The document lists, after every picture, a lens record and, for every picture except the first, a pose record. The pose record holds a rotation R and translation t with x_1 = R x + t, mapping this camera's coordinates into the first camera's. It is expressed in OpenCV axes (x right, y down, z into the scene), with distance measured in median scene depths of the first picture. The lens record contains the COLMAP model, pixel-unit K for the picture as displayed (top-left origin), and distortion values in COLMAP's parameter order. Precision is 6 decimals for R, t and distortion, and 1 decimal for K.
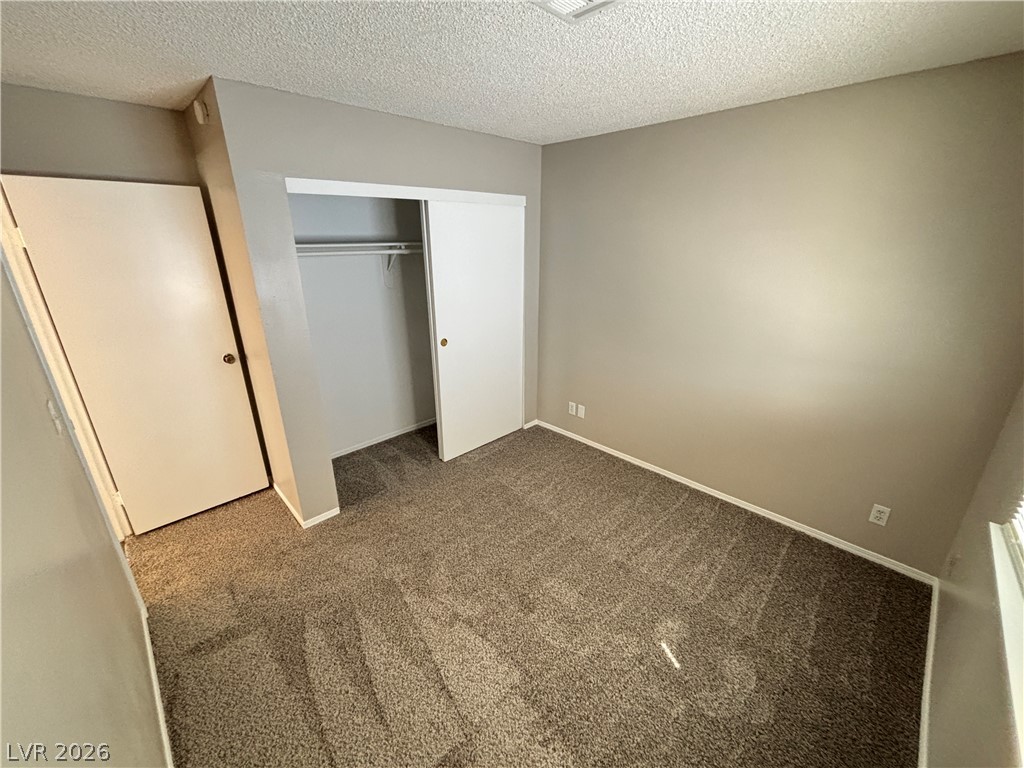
lens RADIAL K [[412.3, 0, 508.9], [0, 412.3, 386.3], [0, 0, 1]] dist [0.007213, -0.002575]
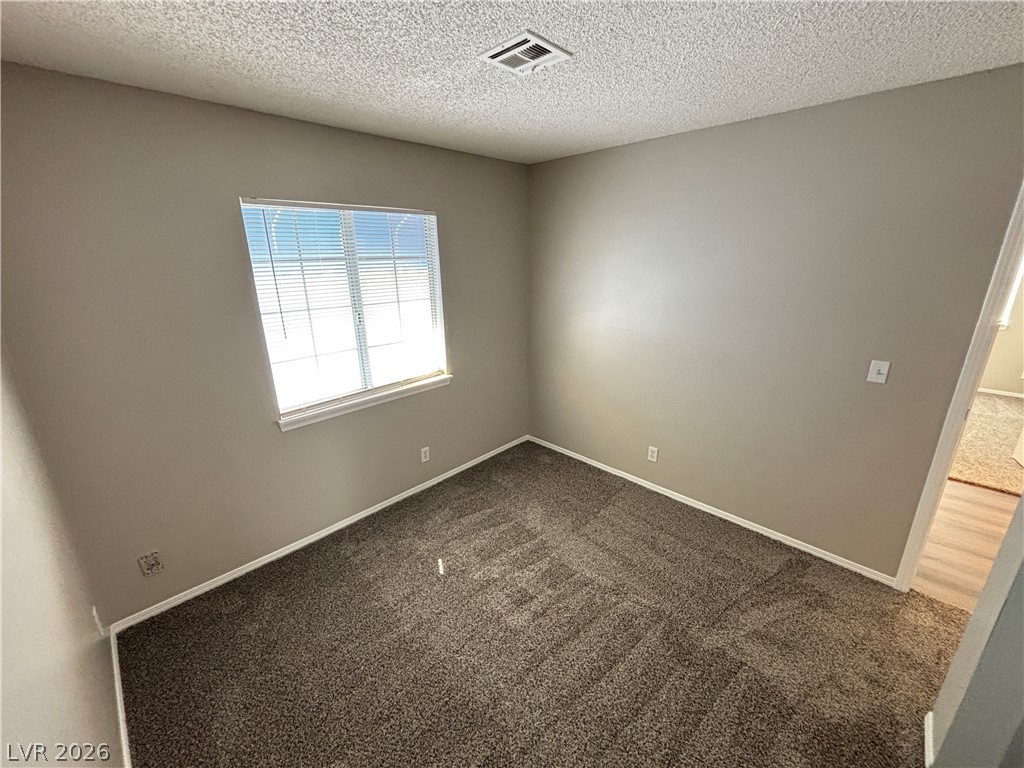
lens RADIAL K [[412.3, 0, 509.0], [0, 412.3, 385.5], [0, 0, 1]] dist [0.007213, -0.002575]
pose [[-0.999694, 0.022595, -0.010084, 0.132328], [0.011842, 0.794766, 0.606800, -0.485305], [0.021725, 0.606495, -0.794790, 1.347696]]
